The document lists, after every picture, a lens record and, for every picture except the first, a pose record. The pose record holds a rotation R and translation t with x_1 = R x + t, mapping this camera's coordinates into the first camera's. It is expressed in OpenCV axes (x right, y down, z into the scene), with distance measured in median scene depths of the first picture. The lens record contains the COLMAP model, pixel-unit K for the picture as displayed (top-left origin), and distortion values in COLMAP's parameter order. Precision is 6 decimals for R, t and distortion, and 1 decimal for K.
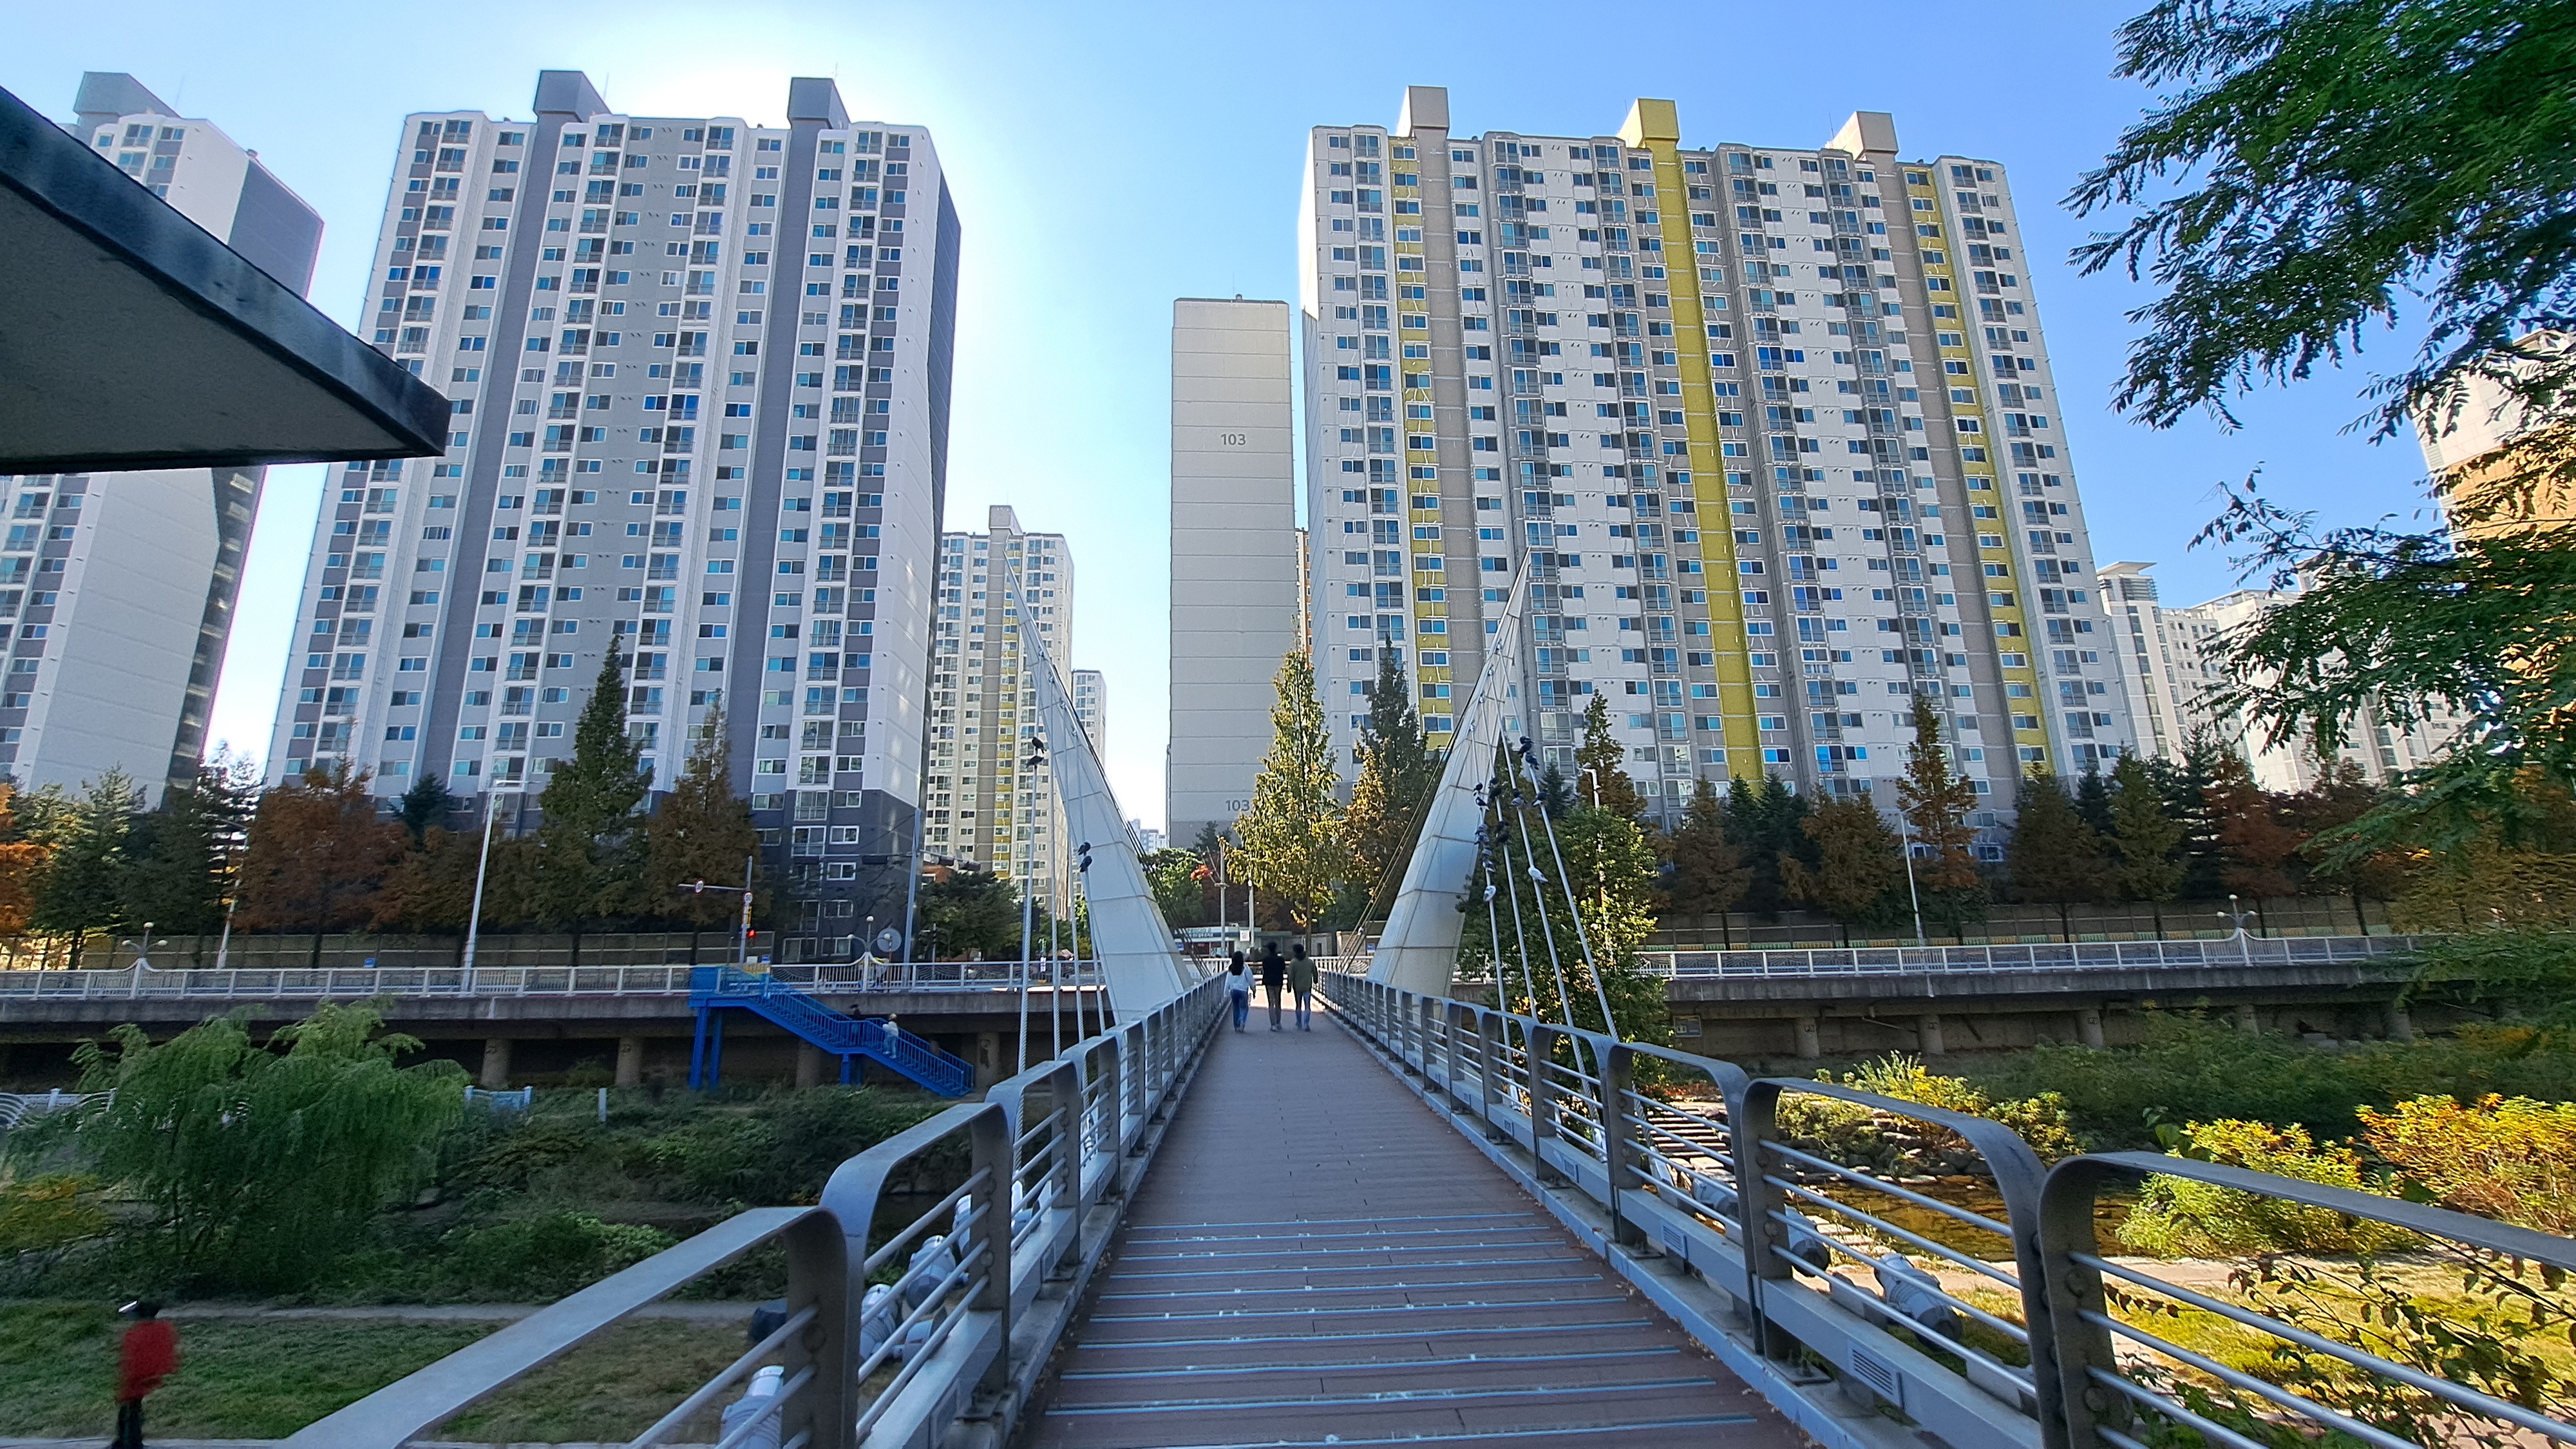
lens RADIAL K [[1011.3, 0, 1291.7], [0, 1011.3, 726.2], [0, 0, 1]] dist [-0.011535, -0.000109]
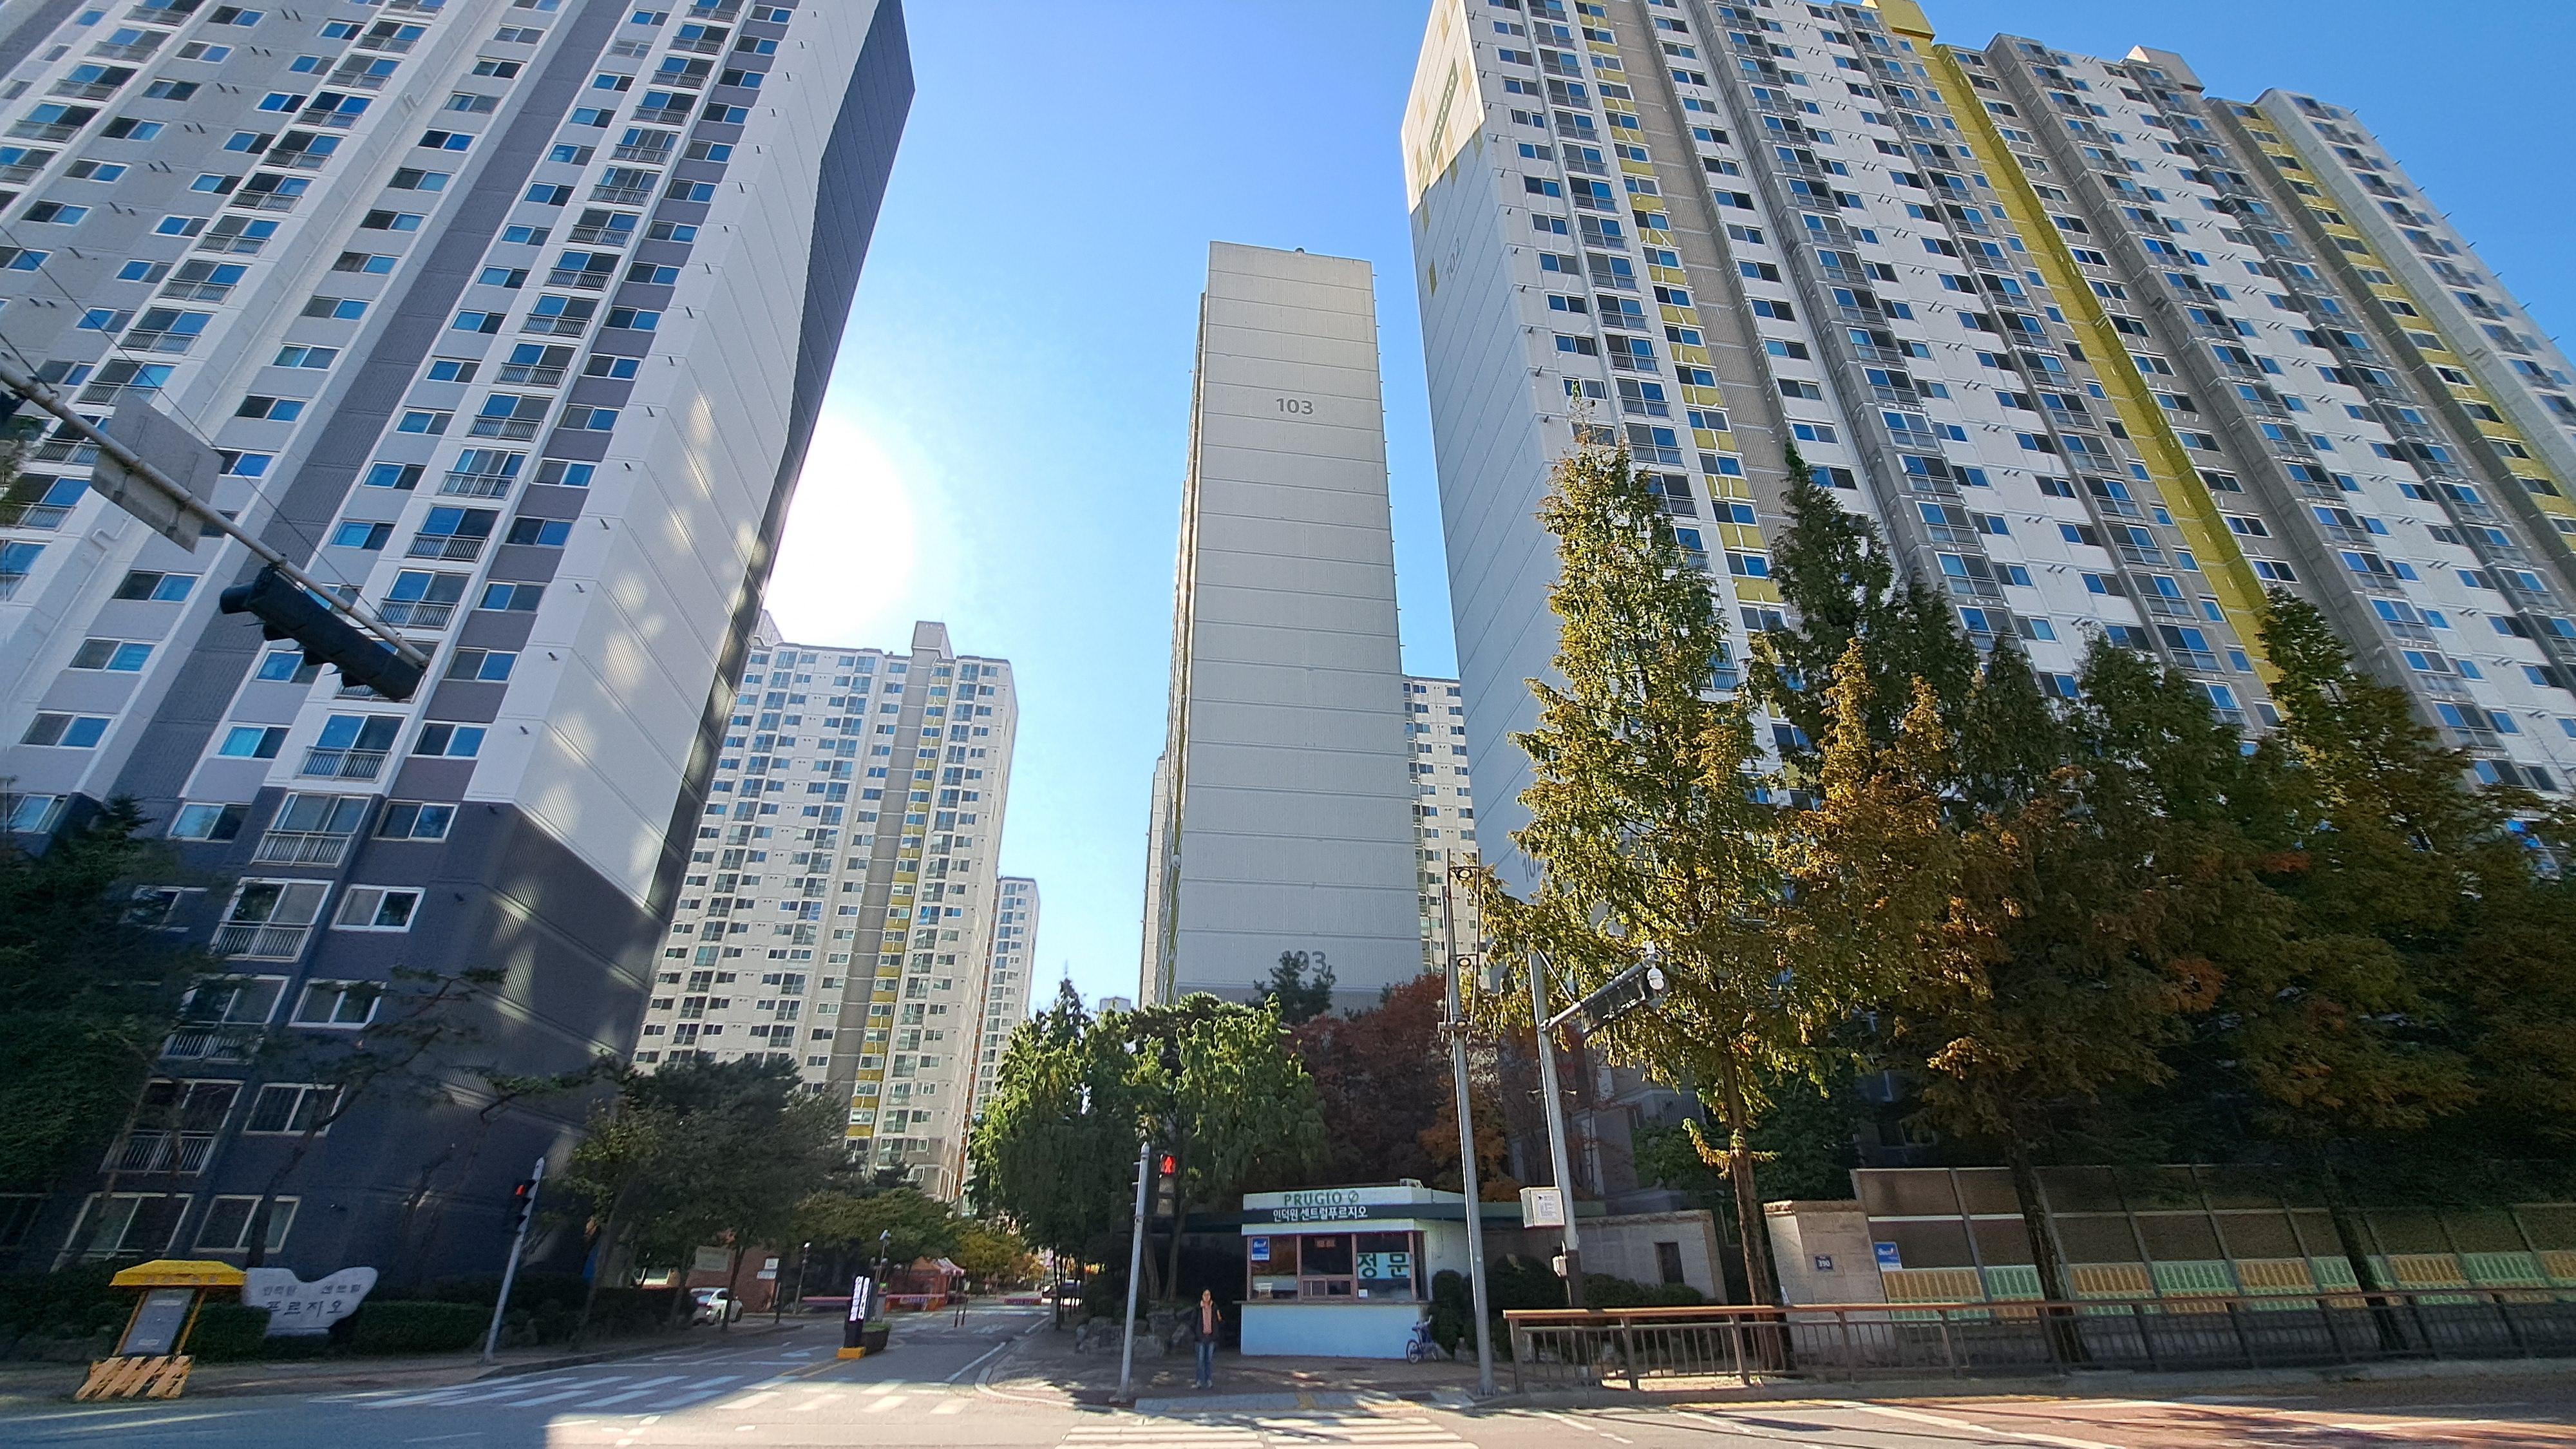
lens RADIAL K [[1011.3, 0, 1288.8], [0, 1011.3, 723.9], [0, 0, 1]] dist [-0.011535, -0.000109]
pose [[0.997449, 0.045294, 0.055180, -0.114855], [-0.028503, 0.961341, -0.273880, 0.124391], [-0.065452, 0.271608, 0.960180, 0.550876]]
